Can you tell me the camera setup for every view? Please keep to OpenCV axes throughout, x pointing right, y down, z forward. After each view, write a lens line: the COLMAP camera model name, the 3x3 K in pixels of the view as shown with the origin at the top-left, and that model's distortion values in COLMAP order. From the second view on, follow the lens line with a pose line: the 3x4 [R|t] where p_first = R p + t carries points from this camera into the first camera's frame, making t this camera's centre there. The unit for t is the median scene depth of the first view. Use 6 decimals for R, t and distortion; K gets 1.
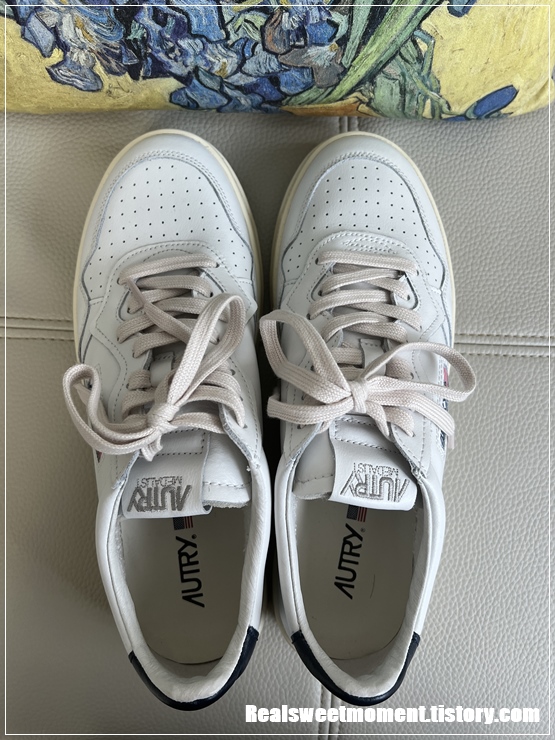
lens RADIAL K [[566.6, 0, 277.5], [0, 566.6, 370.0], [0, 0, 1]] dist [-0.061257, 0.003904]
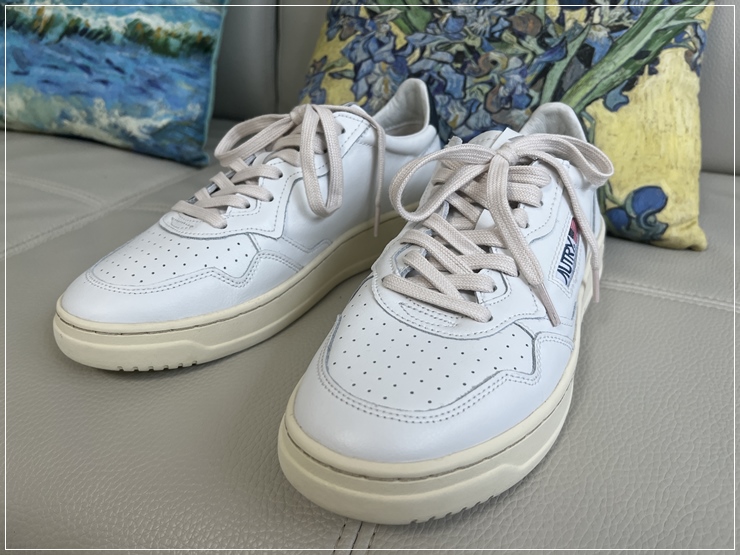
lens RADIAL K [[553.2, 0, 368.9], [0, 553.2, 282.8], [0, 0, 1]] dist [0.015215, -0.028154]
pose [[0.931855, 0.201522, -0.301721, 0.258806], [-0.350708, 0.287104, -0.891389, 1.157373], [-0.093009, 0.936461, 0.338215, 0.979261]]
